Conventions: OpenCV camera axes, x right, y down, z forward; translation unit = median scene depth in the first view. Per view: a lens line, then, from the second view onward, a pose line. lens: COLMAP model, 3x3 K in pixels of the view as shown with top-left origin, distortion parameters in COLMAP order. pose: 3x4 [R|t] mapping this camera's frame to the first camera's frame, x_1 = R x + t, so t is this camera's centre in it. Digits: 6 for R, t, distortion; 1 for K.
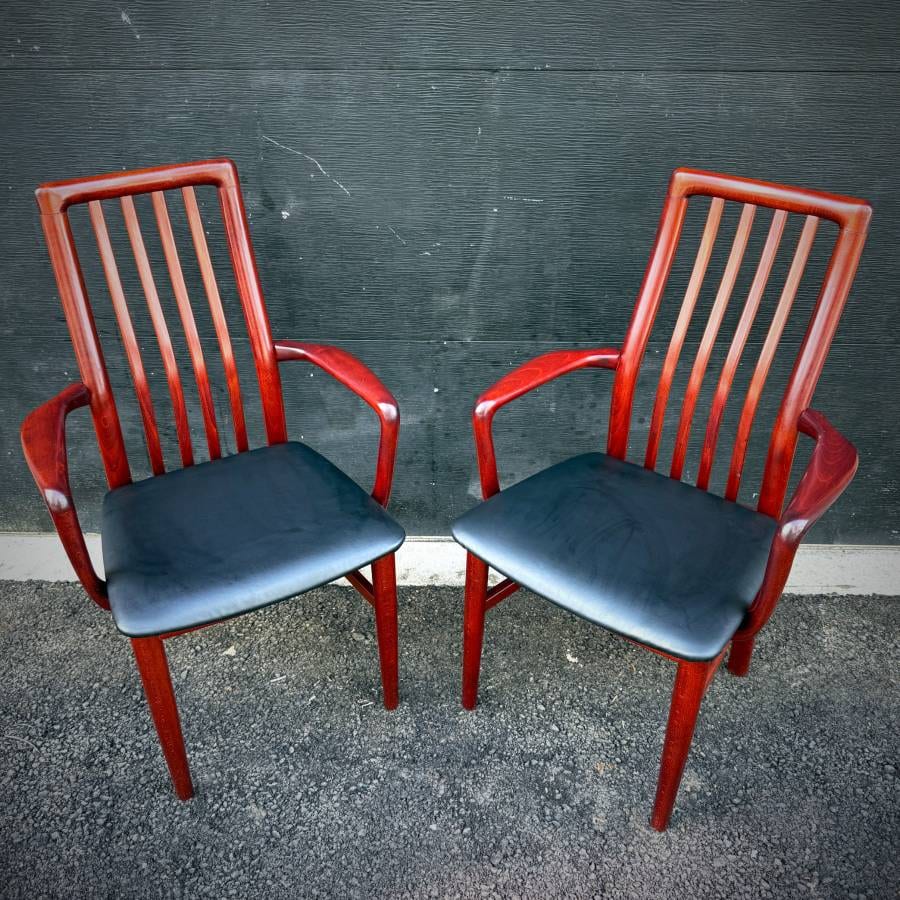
lens RADIAL K [[872.8, 0, 444.2], [0, 872.8, 459.6], [0, 0, 1]] dist [0.007940, -0.035056]
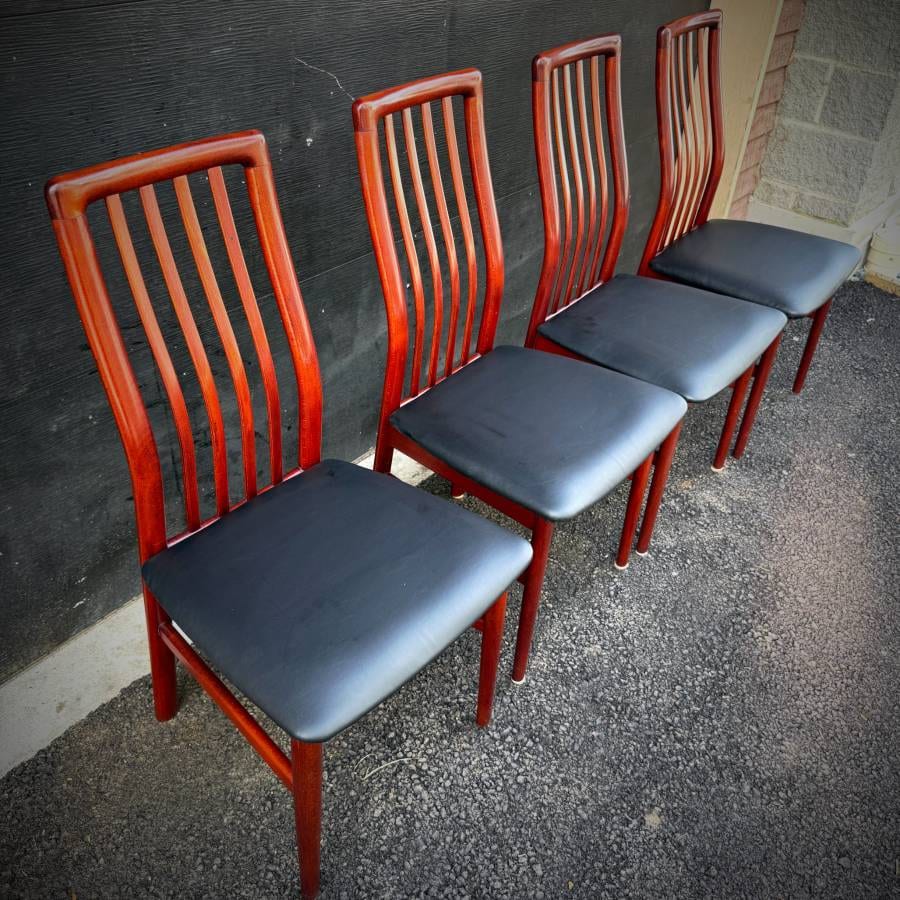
lens RADIAL K [[892.8, 0, 467.3], [0, 892.8, 447.5], [0, 0, 1]] dist [0.019283, -0.041784]
pose [[0.591084, -0.442435, 0.674441, -0.943735], [0.367507, 0.892032, 0.263091, -0.193793], [-0.718024, 0.092353, 0.689864, 0.272613]]
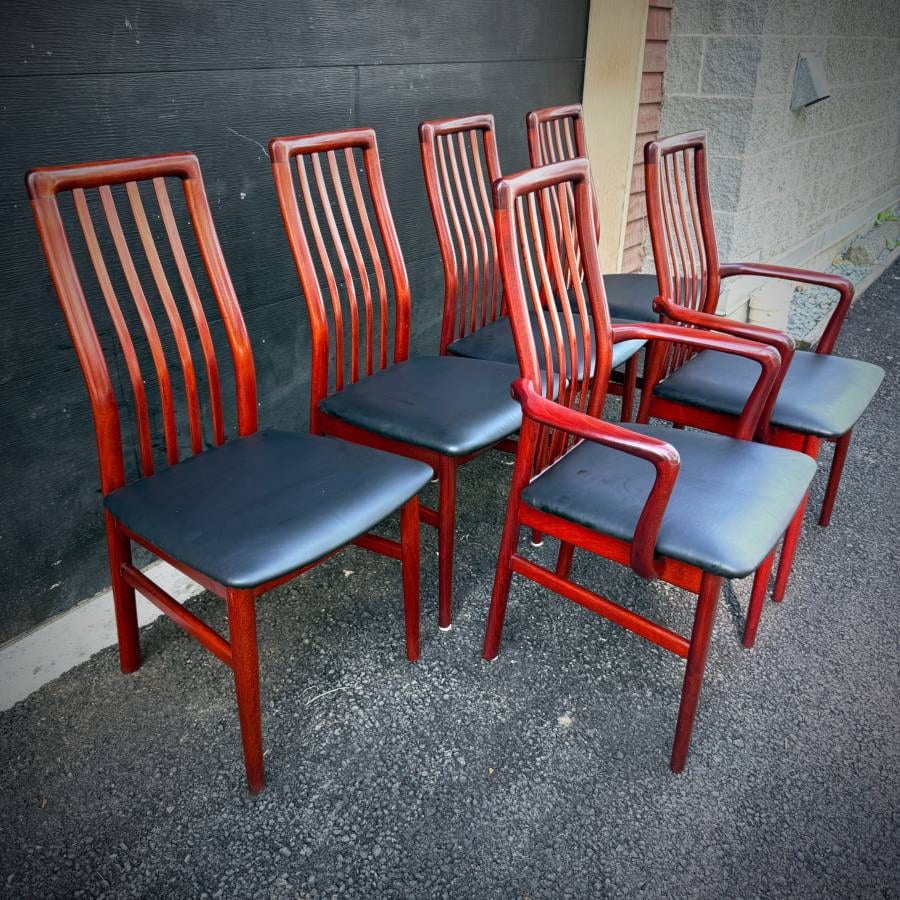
lens RADIAL K [[855.0, 0, 450.0], [0, 855.0, 450.0], [0, 0, 1]] dist [0.053096, -0.104643]
pose [[0.557901, -0.352586, 0.751286, -1.092480], [0.435564, 0.894963, 0.096567, 0.033545], [-0.706421, 0.273358, 0.652874, 0.163952]]
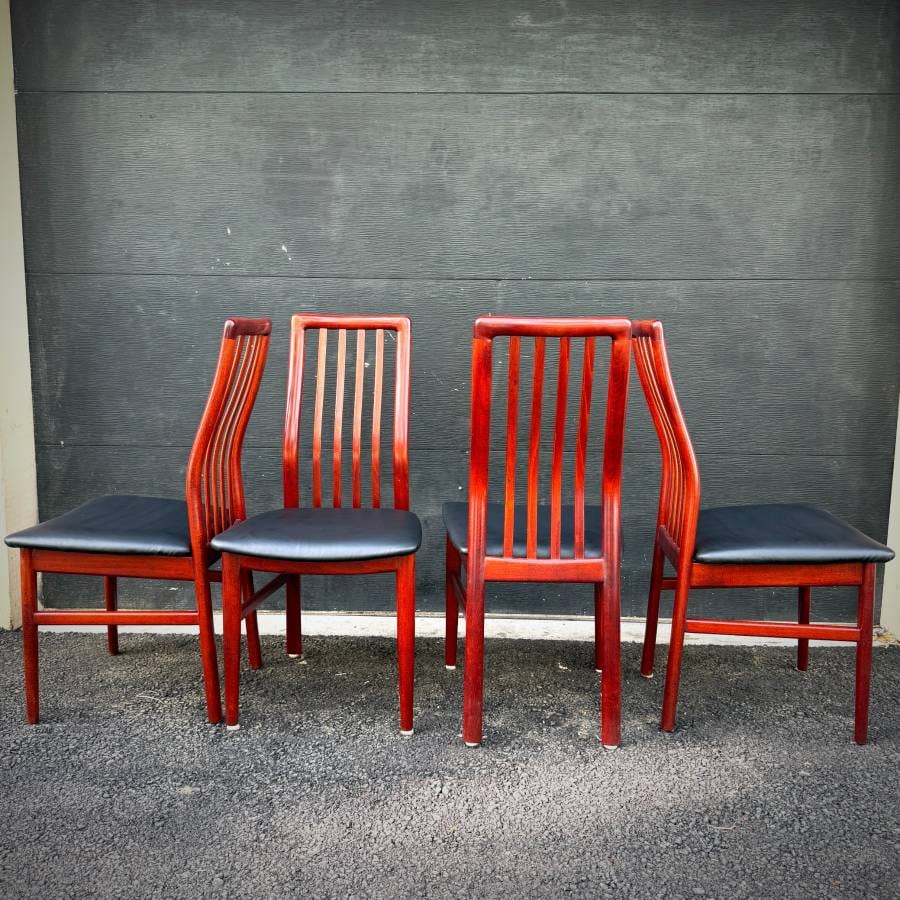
lens RADIAL K [[868.3, 0, 452.8], [0, 868.3, 440.4], [0, 0, 1]] dist [0.063354, -0.125960]
pose [[0.999931, 0.011704, -0.000145, -0.027070], [-0.010674, 0.906669, -0.421707, 0.541551], [-0.004804, 0.421680, 0.906732, -0.390403]]
